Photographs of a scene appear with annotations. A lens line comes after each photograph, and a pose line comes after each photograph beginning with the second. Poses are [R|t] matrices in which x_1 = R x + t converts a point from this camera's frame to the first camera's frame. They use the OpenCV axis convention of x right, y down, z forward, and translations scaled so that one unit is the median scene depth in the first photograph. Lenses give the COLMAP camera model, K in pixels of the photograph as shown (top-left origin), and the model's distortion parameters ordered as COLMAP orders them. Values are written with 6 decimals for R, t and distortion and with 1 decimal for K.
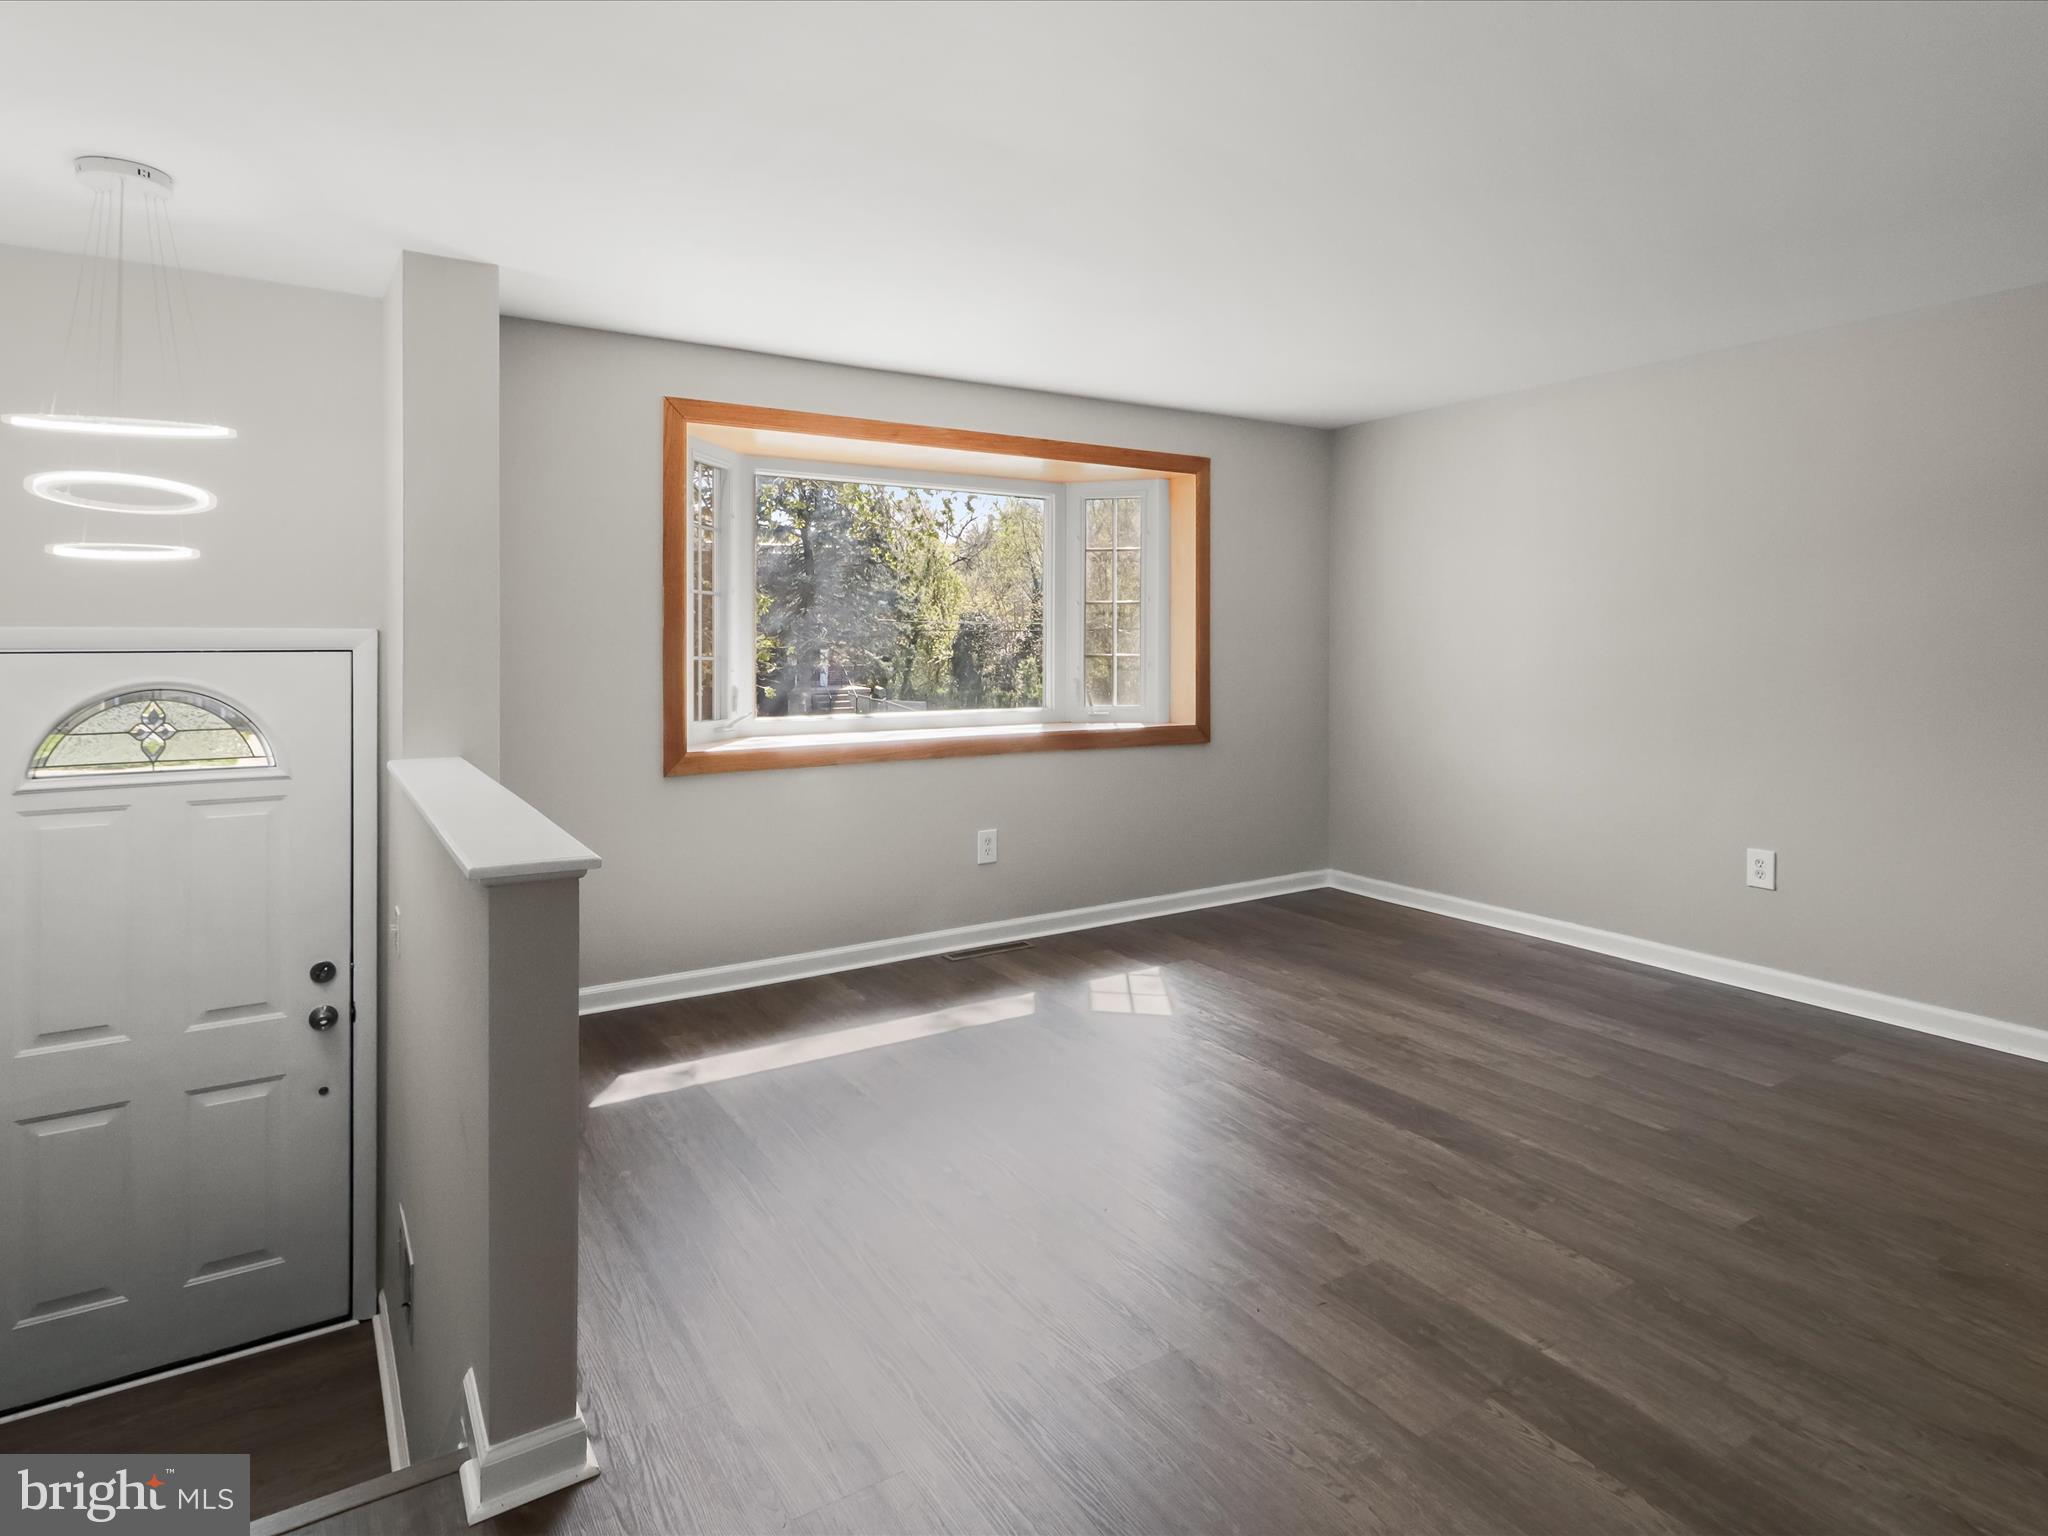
lens RADIAL K [[1143.5, 0, 1049.3], [0, 1143.5, 626.4], [0, 0, 1]] dist [0.010504, 0.002695]
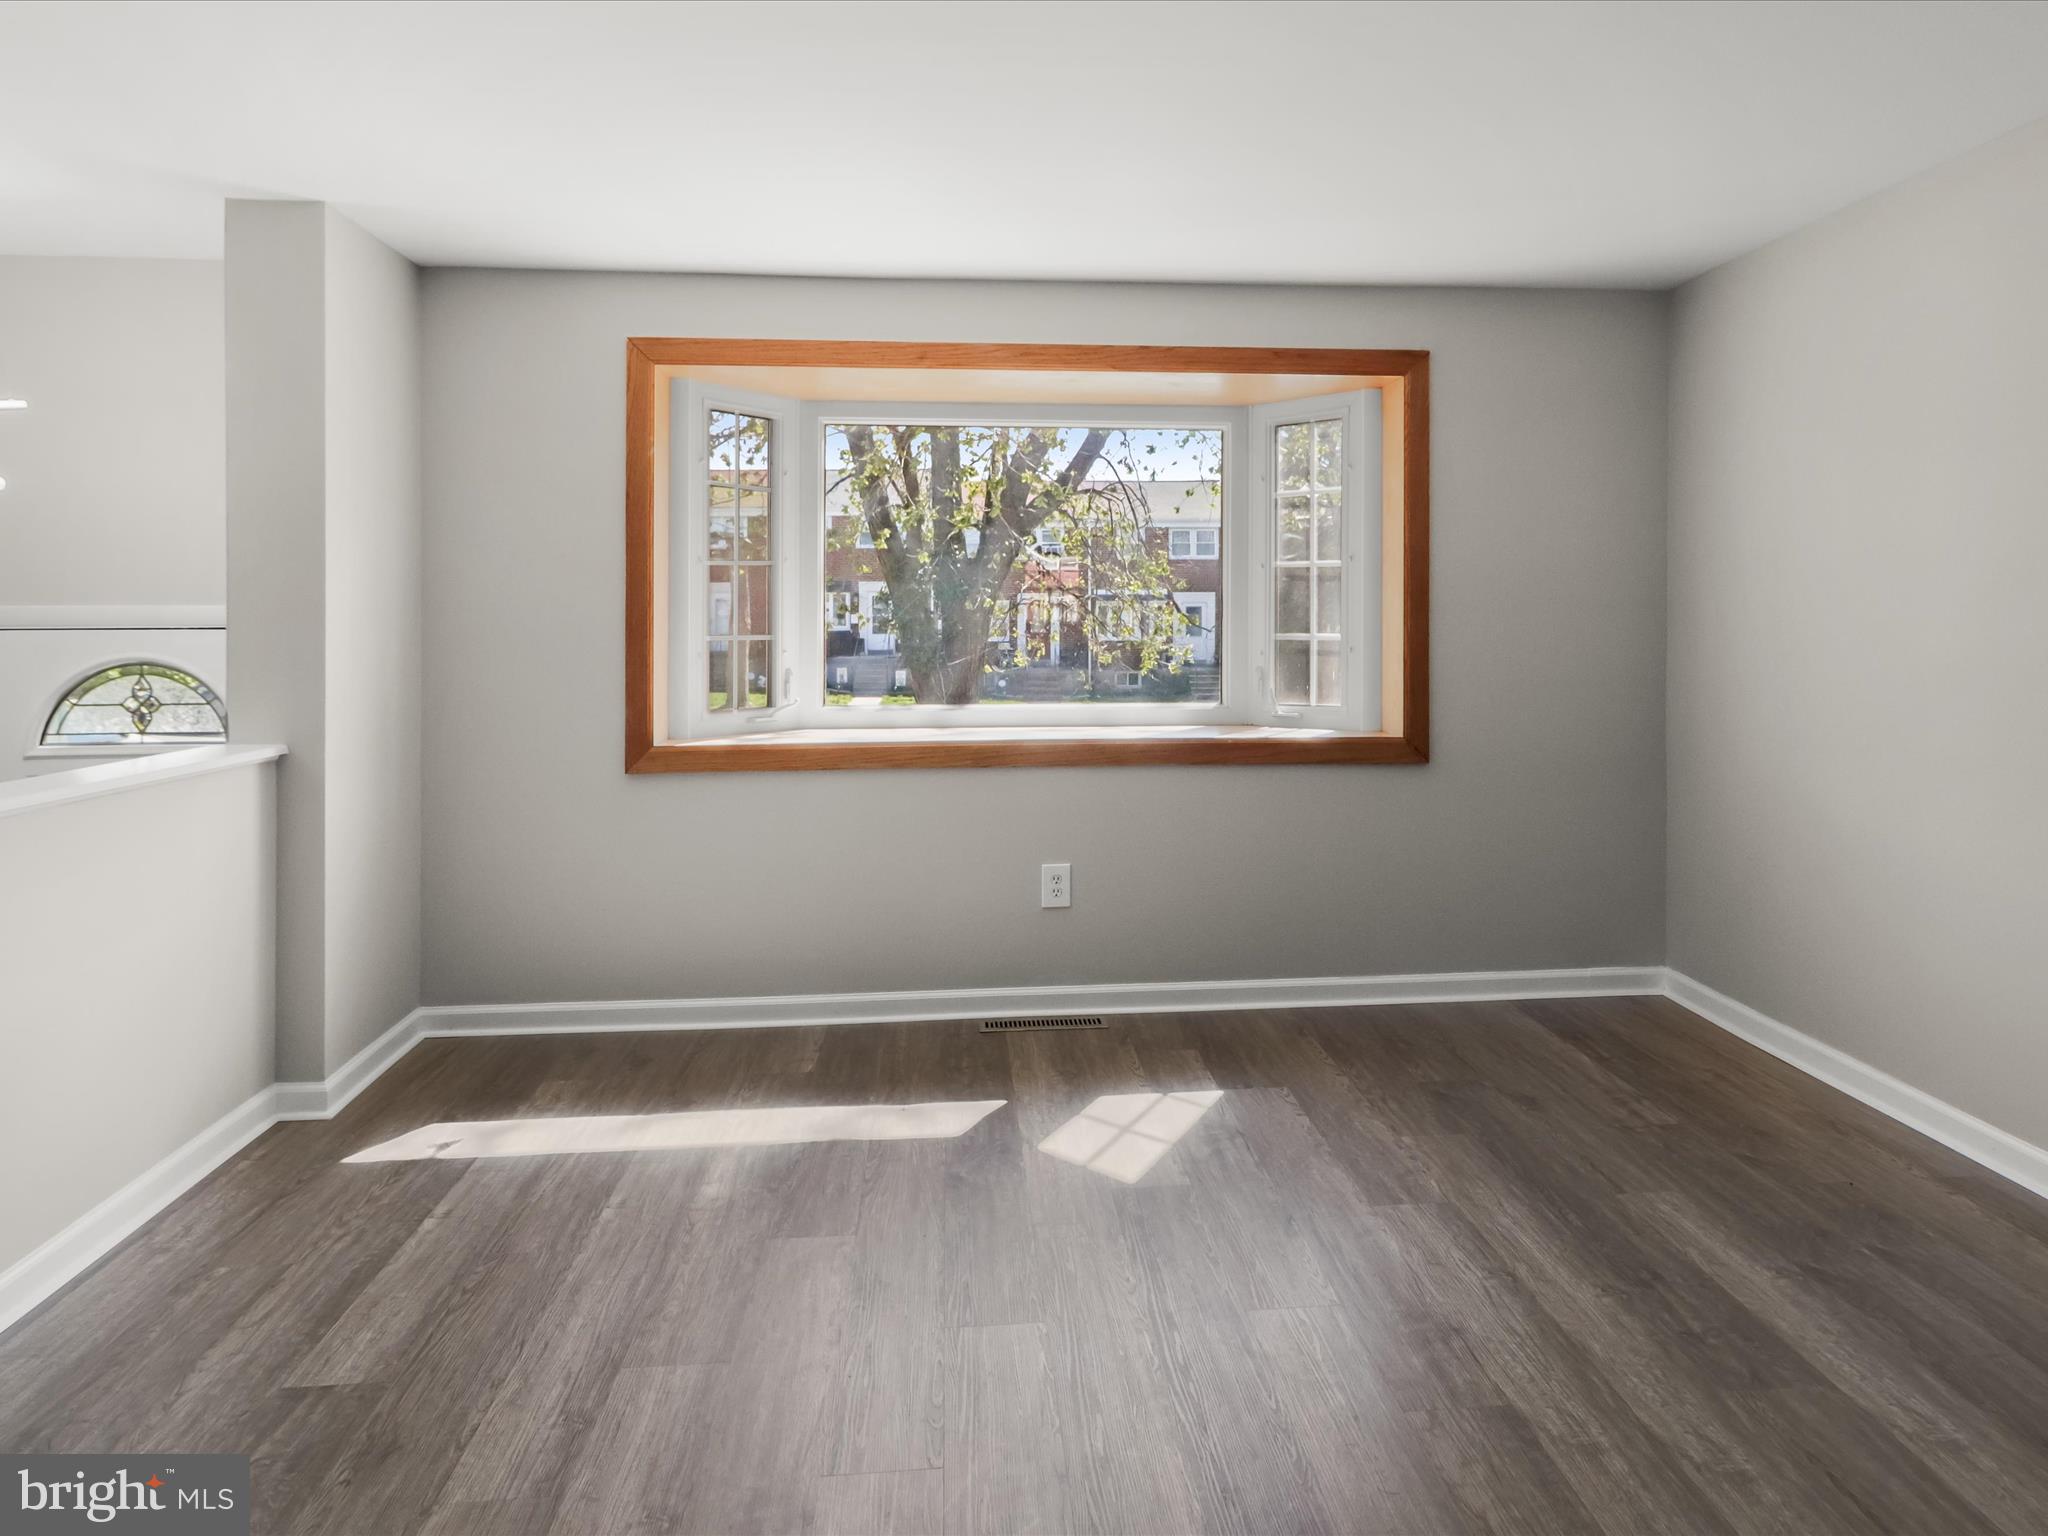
lens RADIAL K [[1167.9, 0, 1052.4], [0, 1167.9, 596.1], [0, 0, 1]] dist [0.000945, 0.001825]
pose [[0.880617, -0.012582, -0.473661, 0.281366], [0.008534, 0.999906, -0.010694, 0.007129], [0.473752, 0.005375, 0.880642, 0.280555]]
